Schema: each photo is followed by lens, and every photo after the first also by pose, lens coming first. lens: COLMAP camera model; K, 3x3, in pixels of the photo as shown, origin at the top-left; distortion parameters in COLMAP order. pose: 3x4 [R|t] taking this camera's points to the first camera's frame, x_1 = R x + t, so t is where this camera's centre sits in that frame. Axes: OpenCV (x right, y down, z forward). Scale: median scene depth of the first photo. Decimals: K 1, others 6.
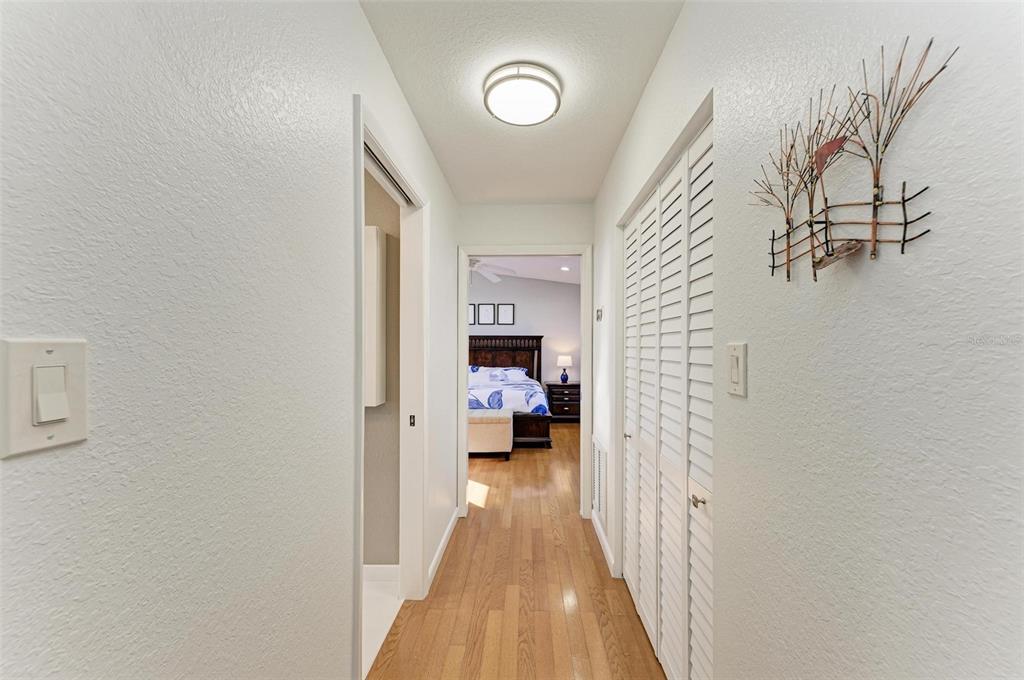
lens RADIAL K [[391.2, 0, 518.5], [0, 391.2, 348.4], [0, 0, 1]] dist [0.005486, -0.000012]
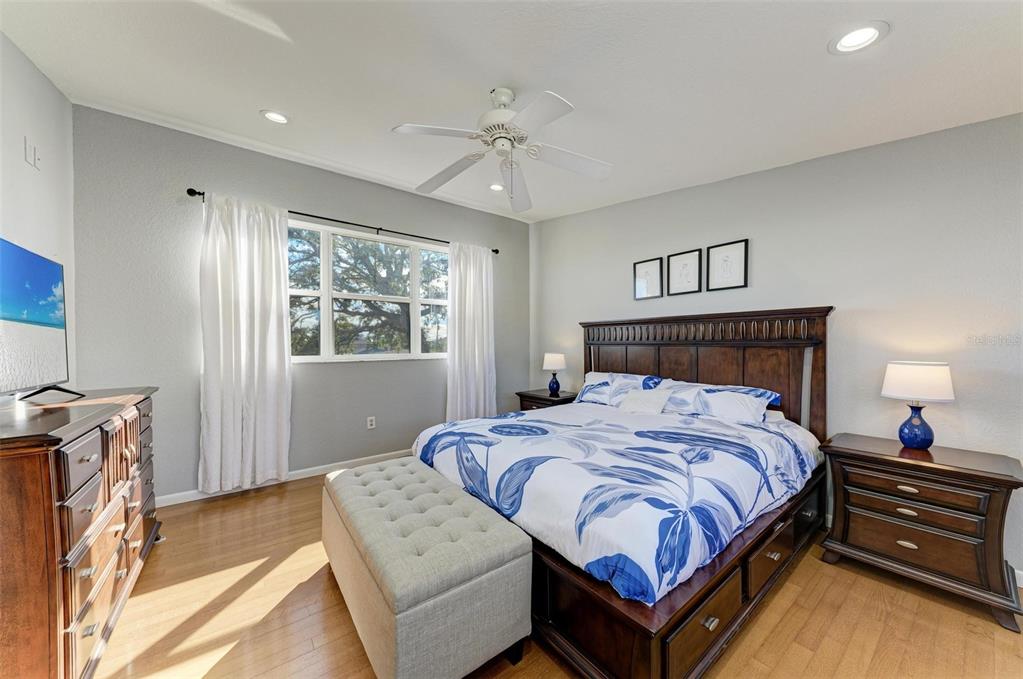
lens RADIAL K [[355.4, 0, 514.8], [0, 355.4, 344.6], [0, 0, 1]] dist [0.001858, -0.000043]
pose [[0.621462, -0.000298, -0.783444, 0.141644], [0.002064, 0.999997, 0.001257, 0.001708], [0.783441, -0.002399, 0.621461, 0.572242]]
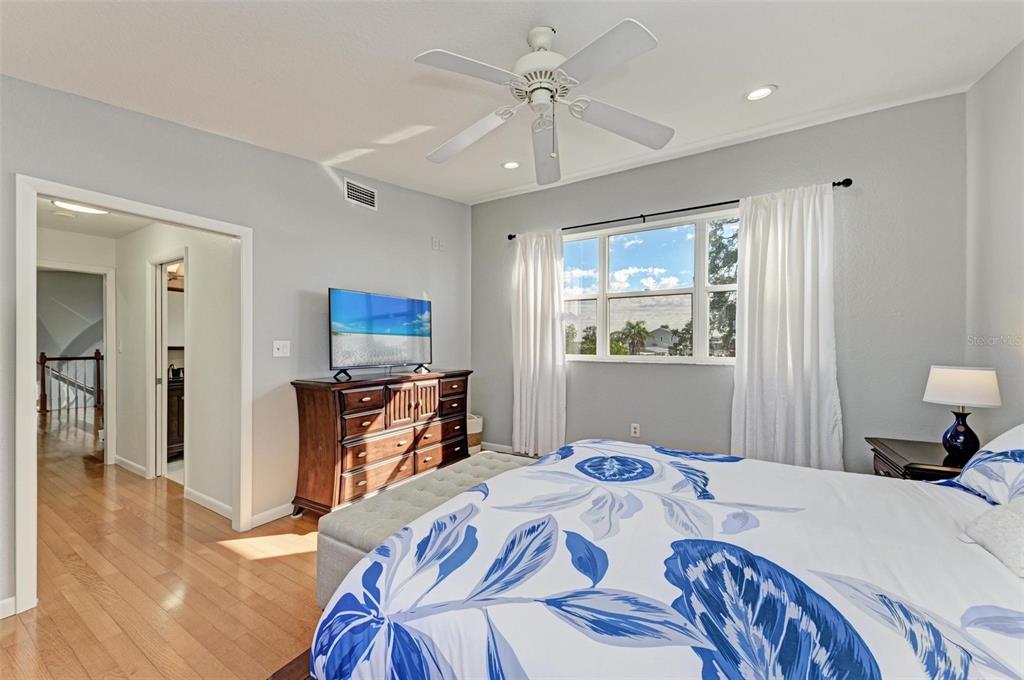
lens RADIAL K [[388.9, 0, 511.4], [0, 388.9, 343.2], [0, 0, 1]] dist [0.017965, 0.000002]
pose [[-0.499667, -0.000789, -0.866217, 0.141463], [-0.002951, 0.999995, 0.000791, -0.000444], [0.866212, 0.002952, -0.499667, 0.858222]]
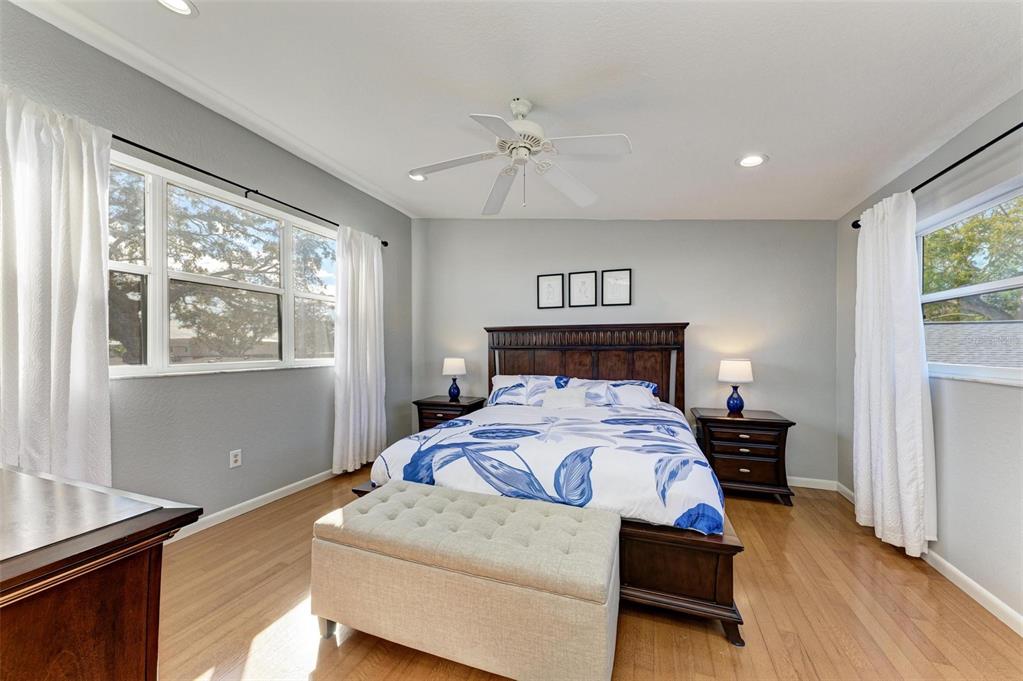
lens RADIAL K [[368.9, 0, 518.0], [0, 368.9, 345.0], [0, 0, 1]] dist [0.002044, -0.000046]
pose [[0.946693, -0.005896, -0.322083, 0.005211], [0.002724, 0.999943, -0.010298, 0.002640], [0.322125, 0.008872, 0.946656, 0.454180]]
